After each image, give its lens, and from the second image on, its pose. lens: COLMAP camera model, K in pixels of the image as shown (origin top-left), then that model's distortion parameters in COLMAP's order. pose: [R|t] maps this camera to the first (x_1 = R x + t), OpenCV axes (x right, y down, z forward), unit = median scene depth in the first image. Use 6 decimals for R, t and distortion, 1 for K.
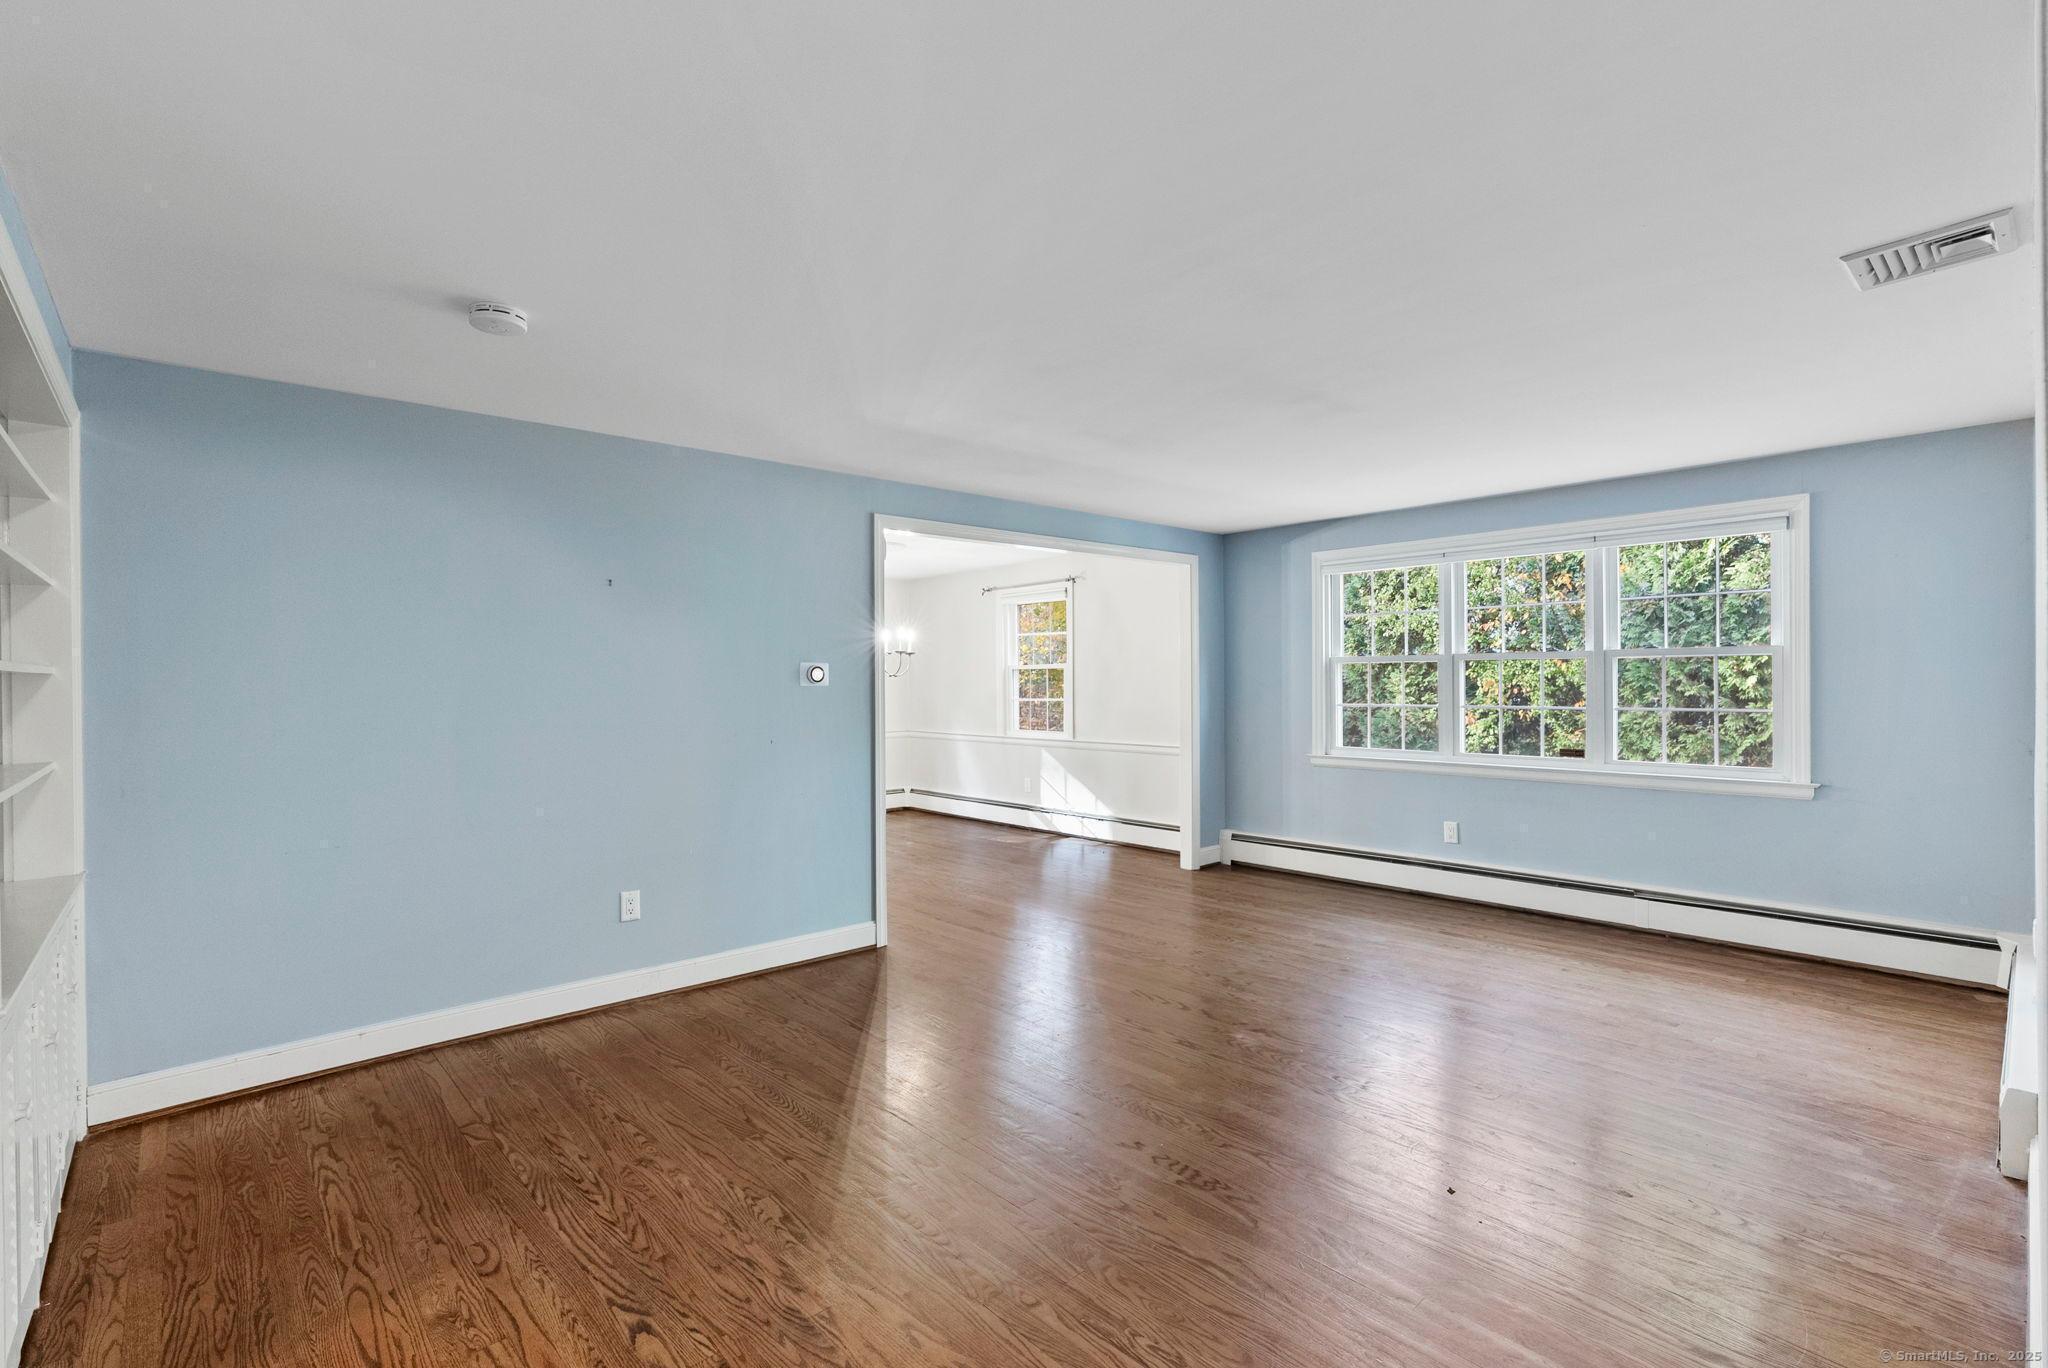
lens RADIAL K [[927.7, 0, 1023.0], [0, 927.7, 703.0], [0, 0, 1]] dist [-0.000394, 0.000044]
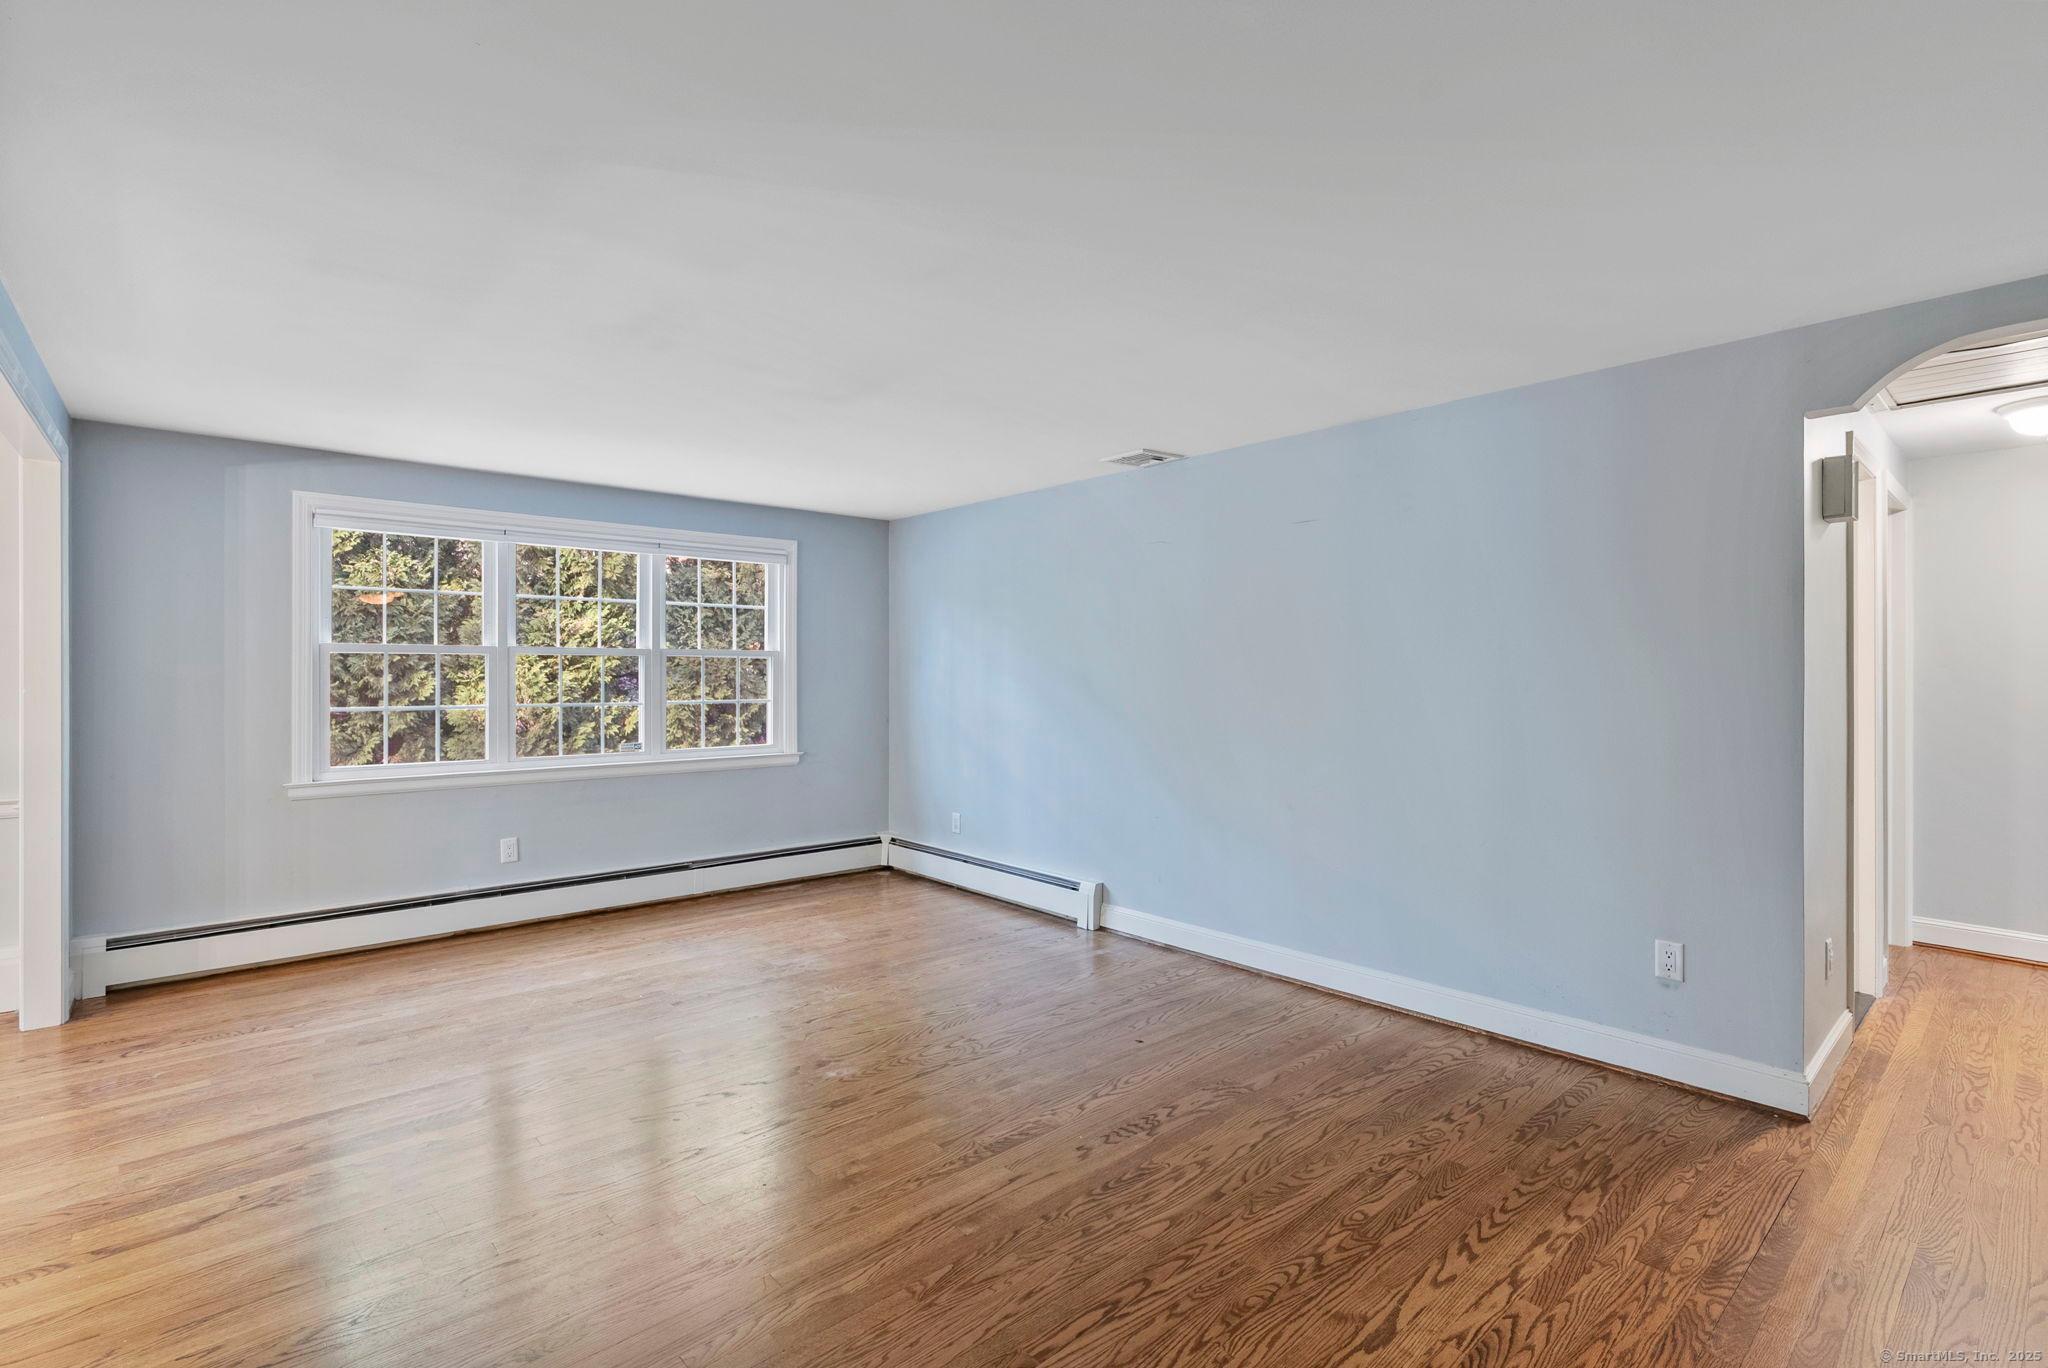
lens RADIAL K [[939.6, 0, 1015.4], [0, 939.6, 680.0], [0, 0, 1]] dist [-0.002726, 0.000026]
pose [[0.015132, 0.001685, 0.999884, -0.492967], [0.023460, 0.999723, -0.002039, -0.009471], [-0.999610, 0.023488, 0.015088, 0.594026]]
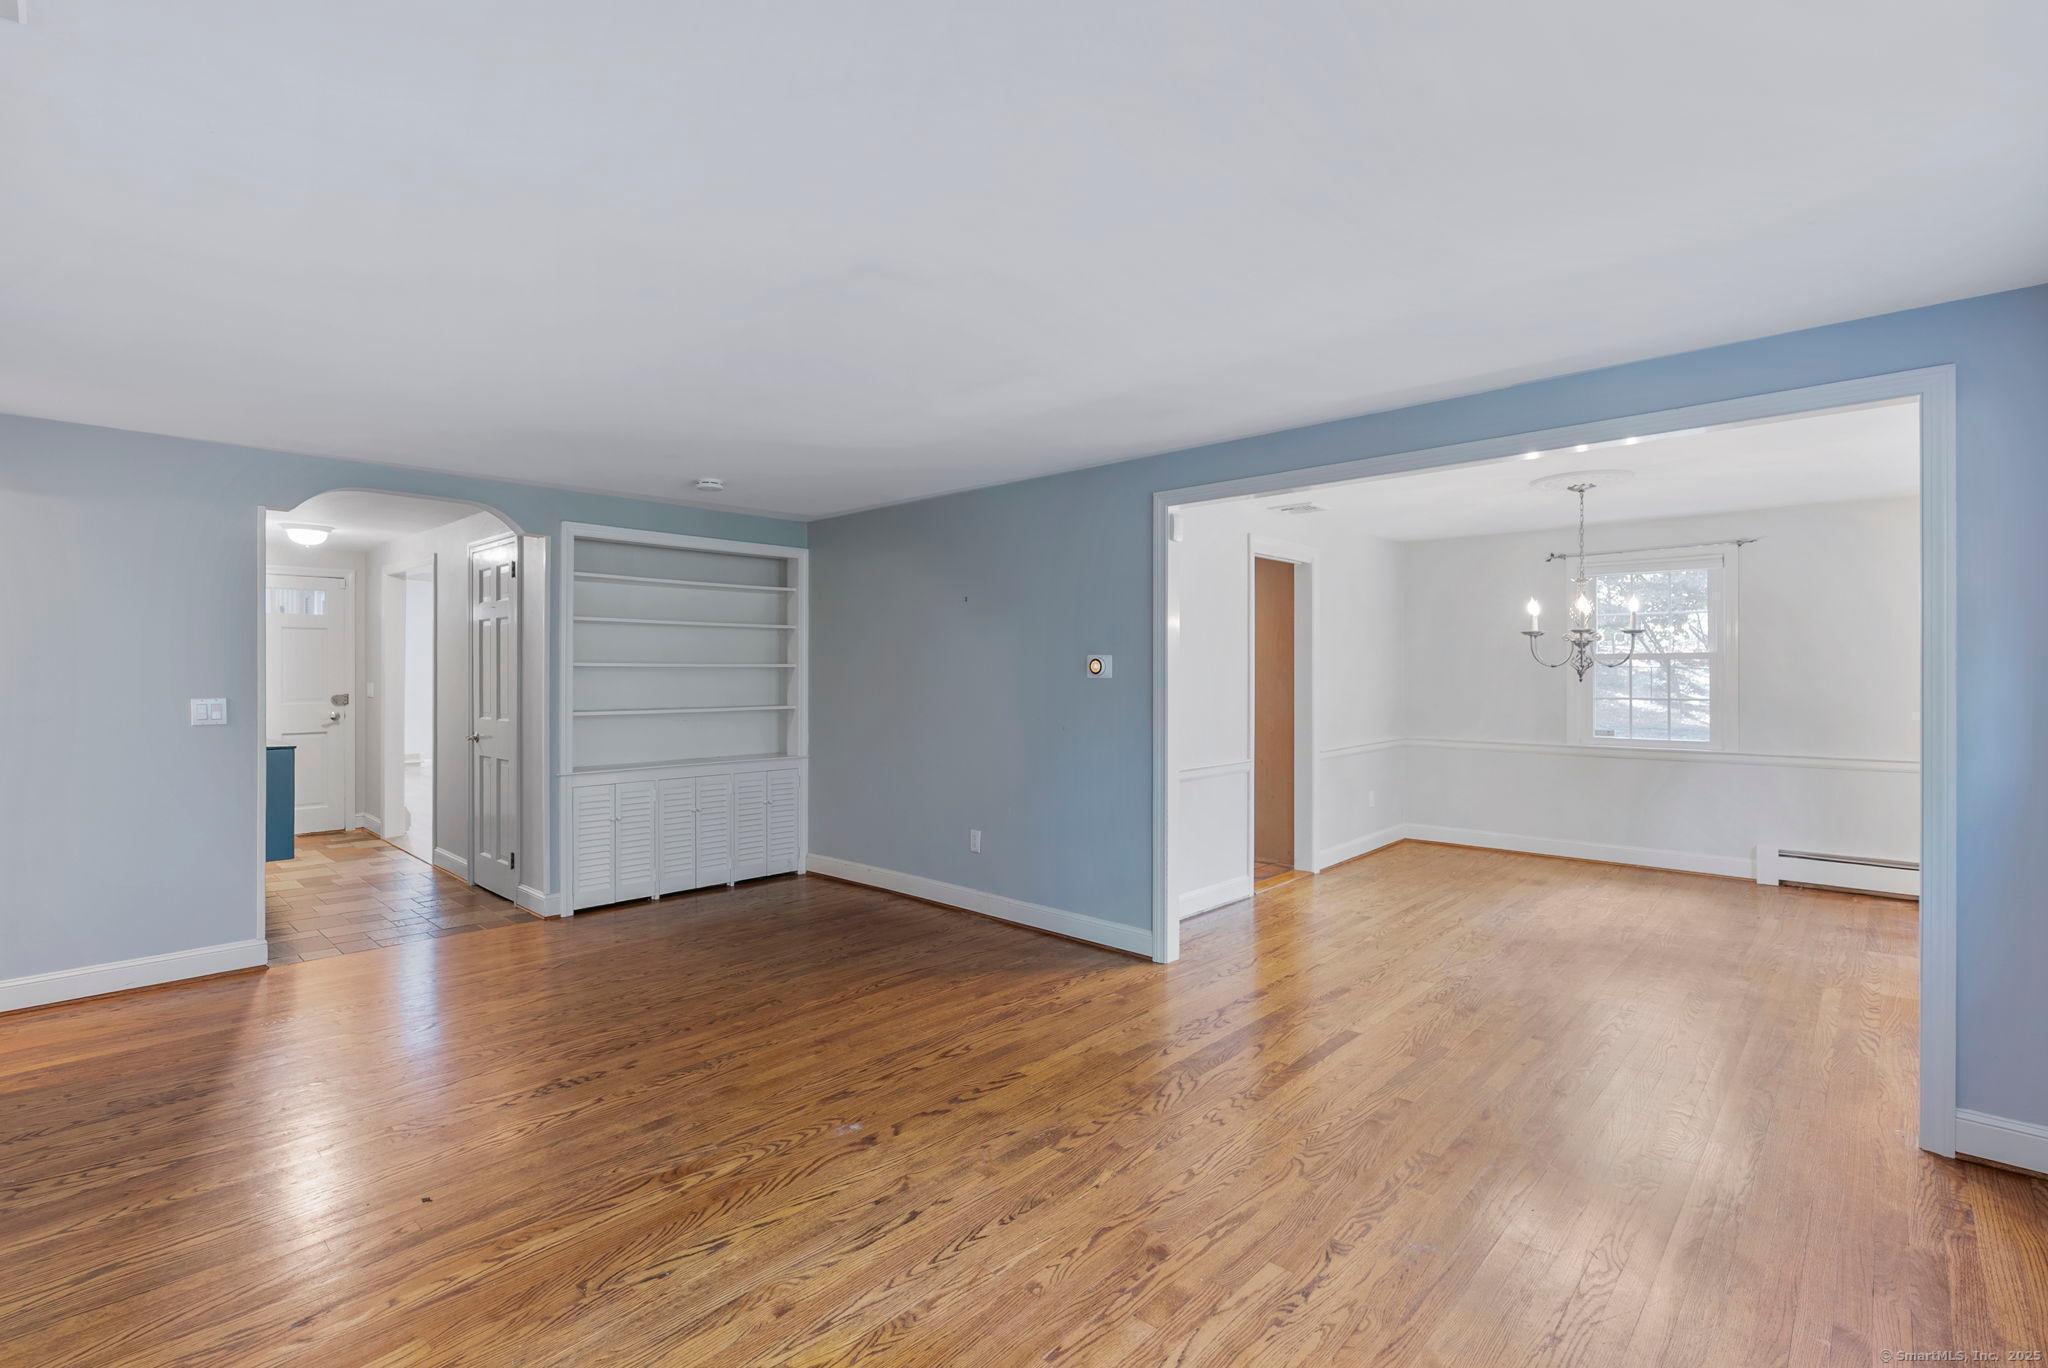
lens RADIAL K [[939.6, 0, 1015.4], [0, 939.6, 680.0], [0, 0, 1]] dist [-0.002726, 0.000026]
pose [[0.078358, 0.015504, -0.996805, 0.769978], [-0.024163, 0.999615, 0.013649, -0.026761], [0.996632, 0.023016, 0.078702, 0.789267]]
